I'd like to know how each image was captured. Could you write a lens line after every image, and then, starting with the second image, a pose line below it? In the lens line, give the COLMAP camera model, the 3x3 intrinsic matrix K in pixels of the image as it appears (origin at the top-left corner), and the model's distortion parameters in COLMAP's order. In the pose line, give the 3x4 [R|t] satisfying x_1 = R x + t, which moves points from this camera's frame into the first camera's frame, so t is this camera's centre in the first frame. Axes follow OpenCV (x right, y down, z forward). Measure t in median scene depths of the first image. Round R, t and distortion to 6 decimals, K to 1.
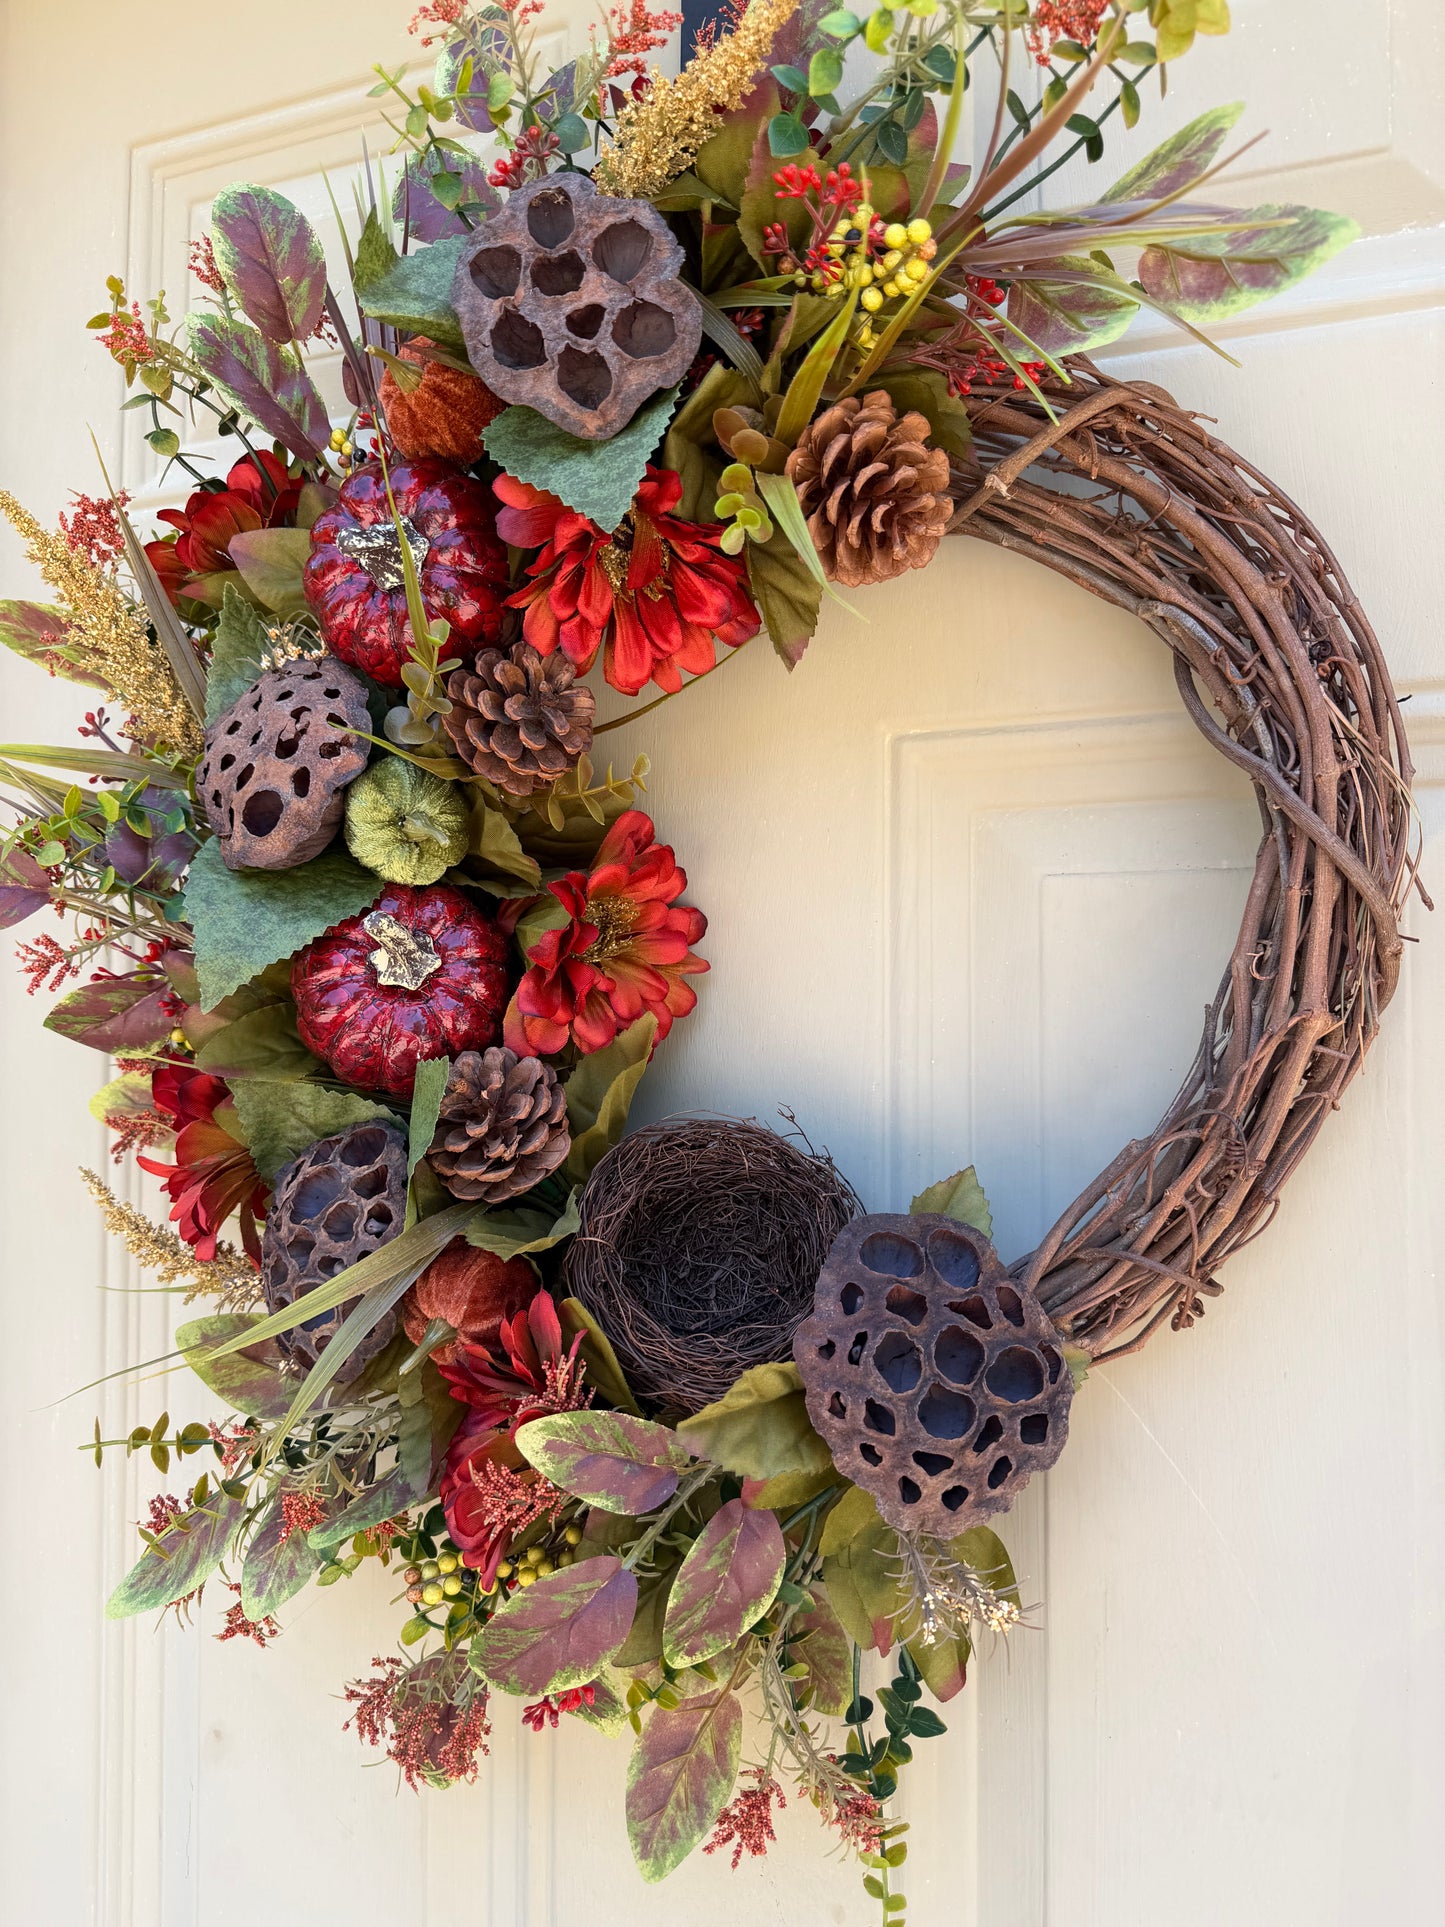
lens RADIAL K [[1370.8, 0, 729.1], [0, 1370.8, 965.5], [0, 0, 1]] dist [0.044782, -0.088470]
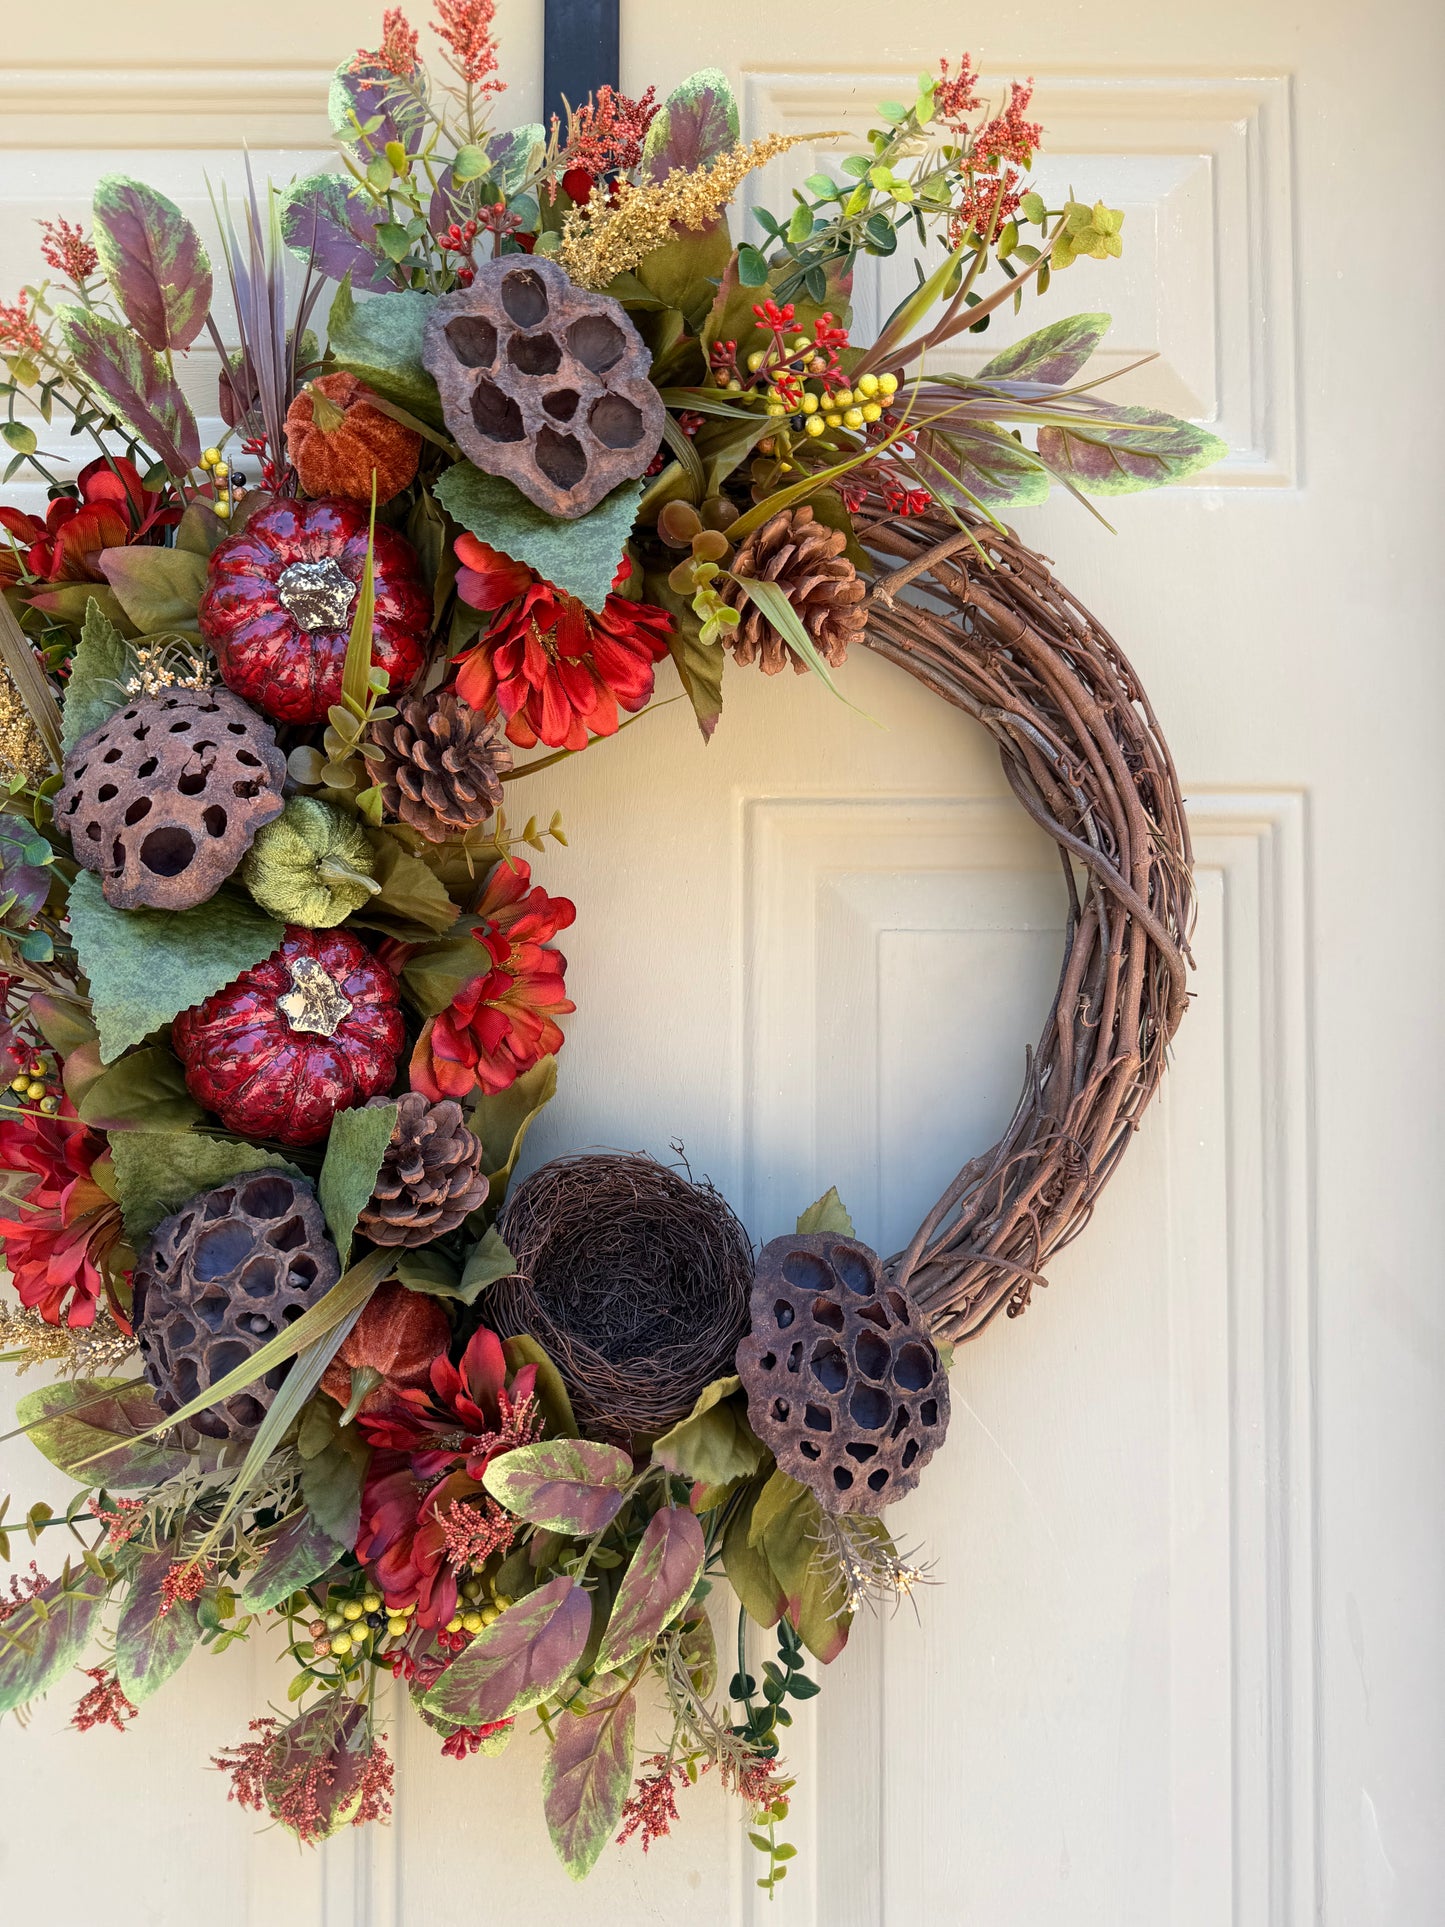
lens RADIAL K [[1342.4, 0, 721.6], [0, 1342.4, 968.0], [0, 0, 1]] dist [0.041429, -0.075019]
pose [[0.934069, 0.010923, 0.356926, -0.318926], [-0.010733, 0.999939, -0.002513, -0.032434], [-0.356931, -0.001484, 0.934129, -0.004934]]
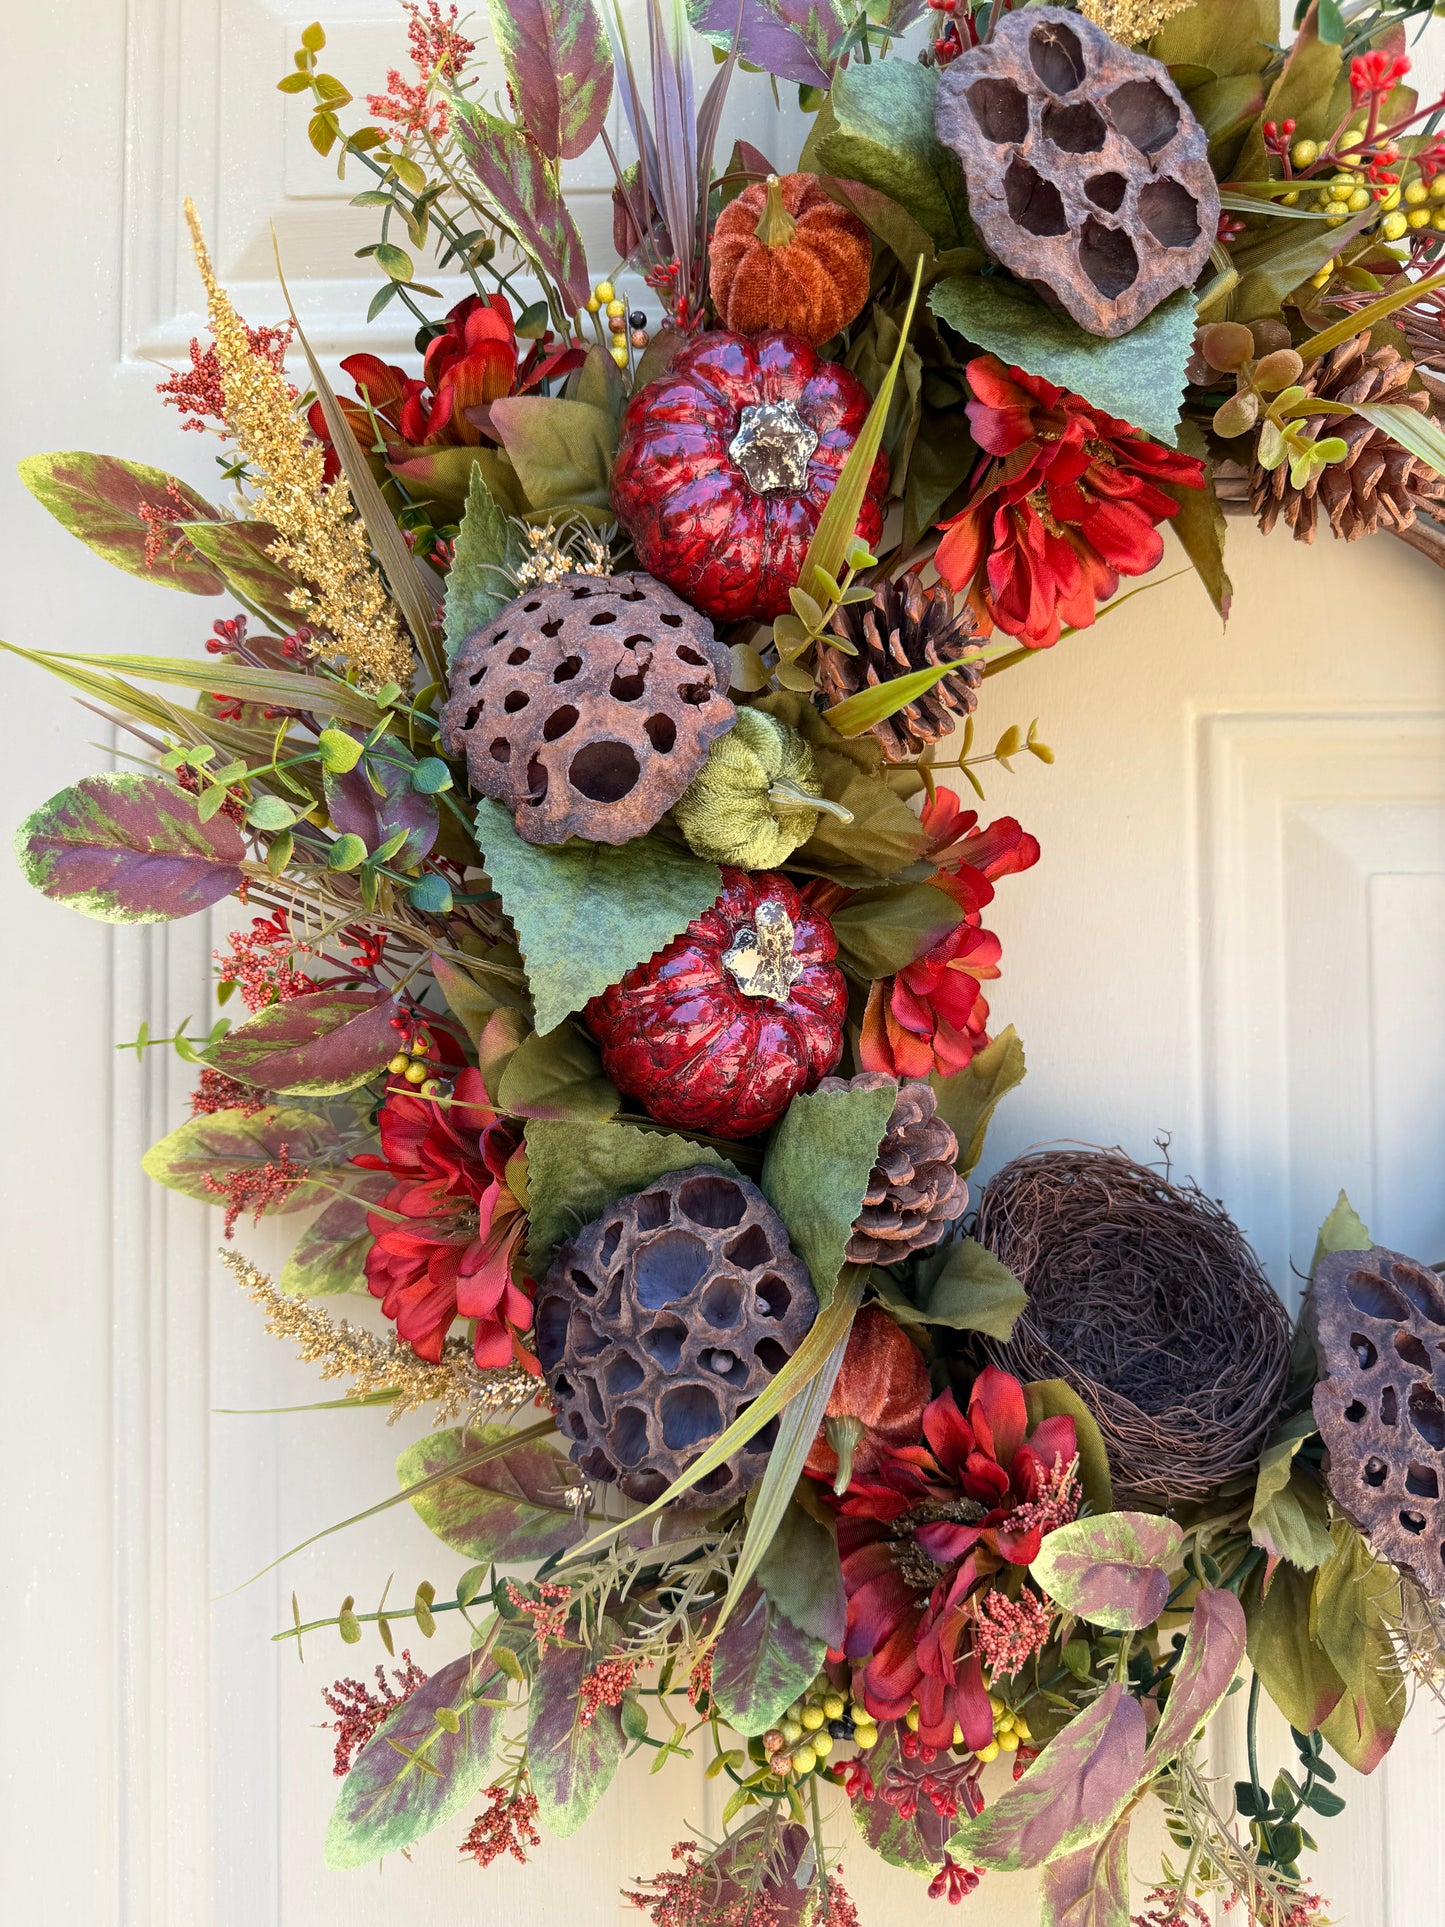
lens RADIAL K [[1400.8, 0, 726.9], [0, 1400.8, 966.1], [0, 0, 1]] dist [0.045406, -0.093761]
pose [[0.945871, 0.001126, 0.324540, -0.535151], [-0.001422, 0.999999, 0.000676, -0.003486], [-0.324539, -0.001101, 0.945872, 0.251542]]
